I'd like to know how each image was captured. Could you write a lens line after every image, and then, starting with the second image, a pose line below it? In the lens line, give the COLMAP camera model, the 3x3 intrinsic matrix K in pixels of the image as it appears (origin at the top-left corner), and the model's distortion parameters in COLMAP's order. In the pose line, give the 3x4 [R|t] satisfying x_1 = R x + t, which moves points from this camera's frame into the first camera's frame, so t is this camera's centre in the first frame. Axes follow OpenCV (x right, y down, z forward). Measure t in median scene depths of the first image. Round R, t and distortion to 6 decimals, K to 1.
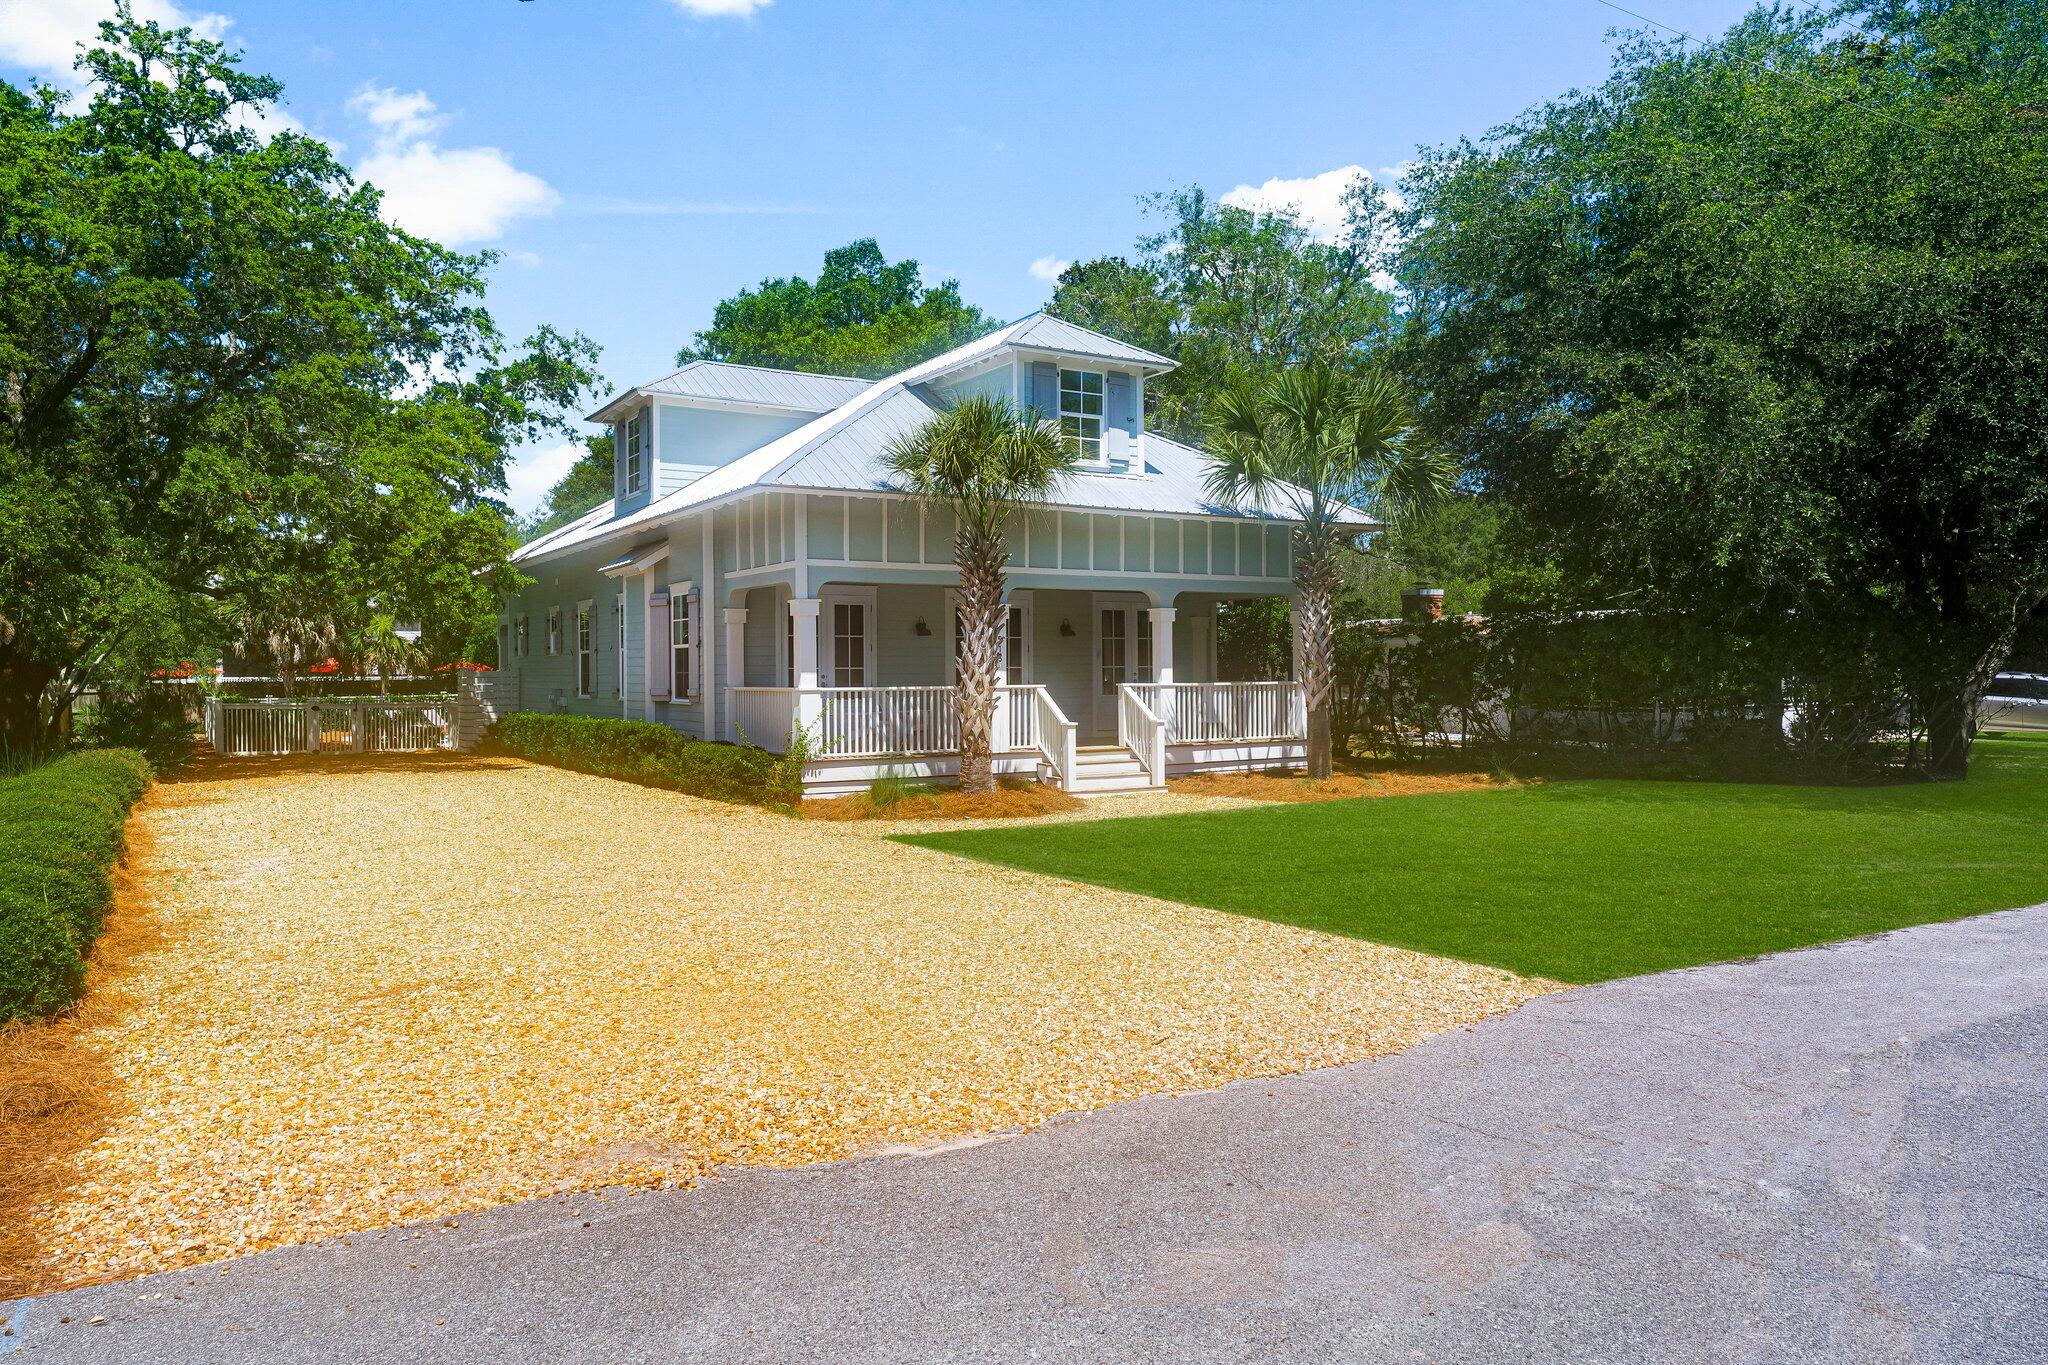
lens RADIAL K [[1410.6, 0, 1024.4], [0, 1410.6, 677.9], [0, 0, 1]] dist [0.008404, 0.000736]
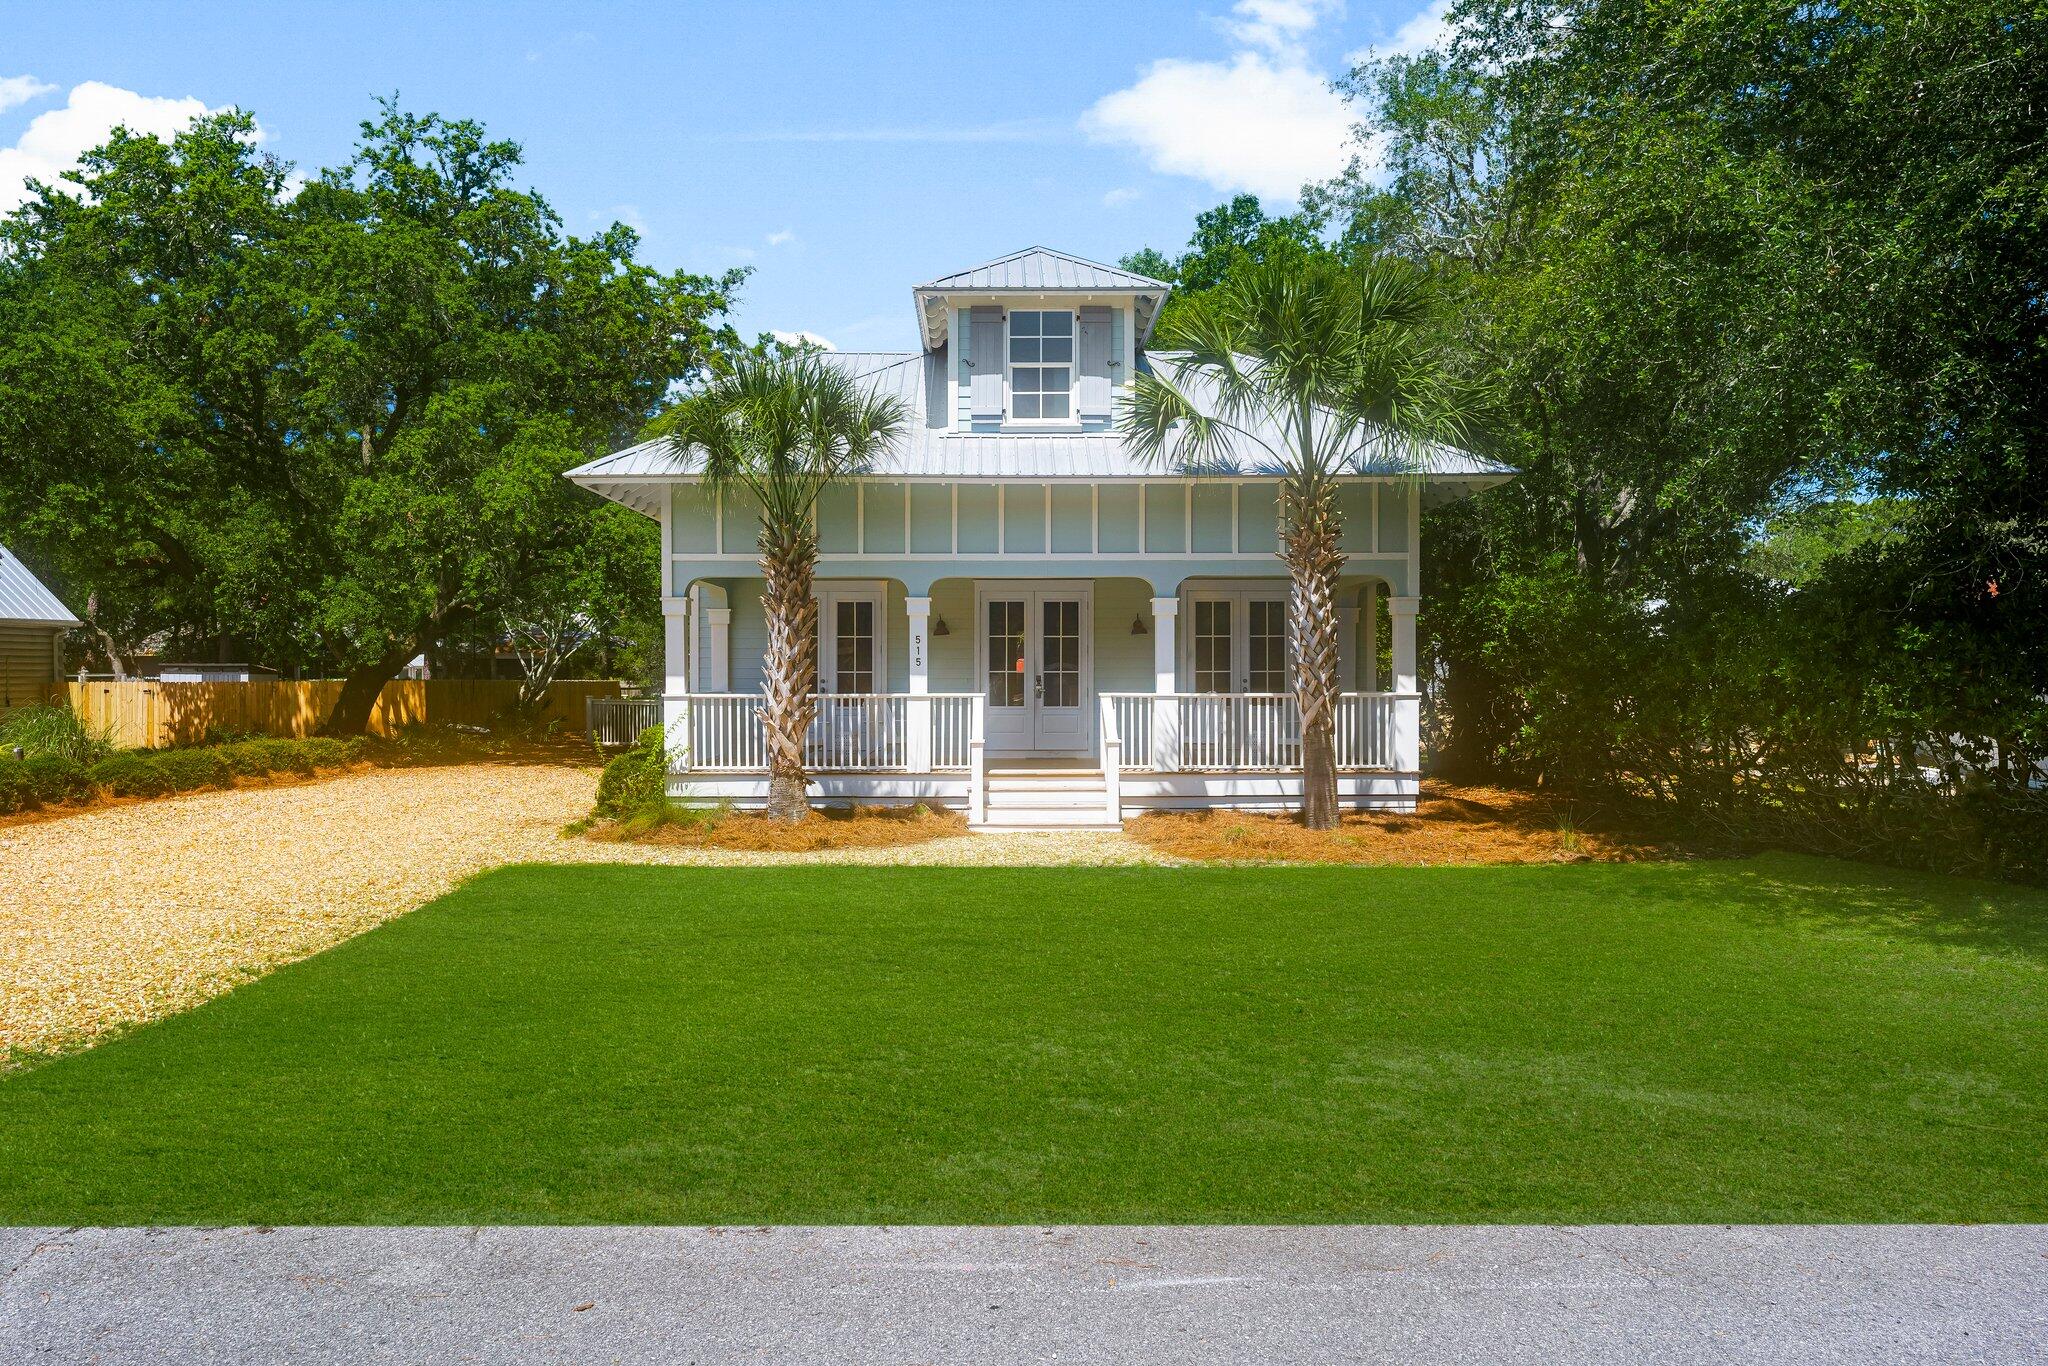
lens RADIAL K [[1410.6, 0, 1024.0], [0, 1410.6, 683.1], [0, 0, 1]] dist [0.008404, 0.000736]
pose [[0.848724, 0.009424, -0.528752, 0.459322], [-0.008118, 0.999956, 0.004792, -0.005136], [0.528773, 0.000225, 0.848763, 0.295544]]
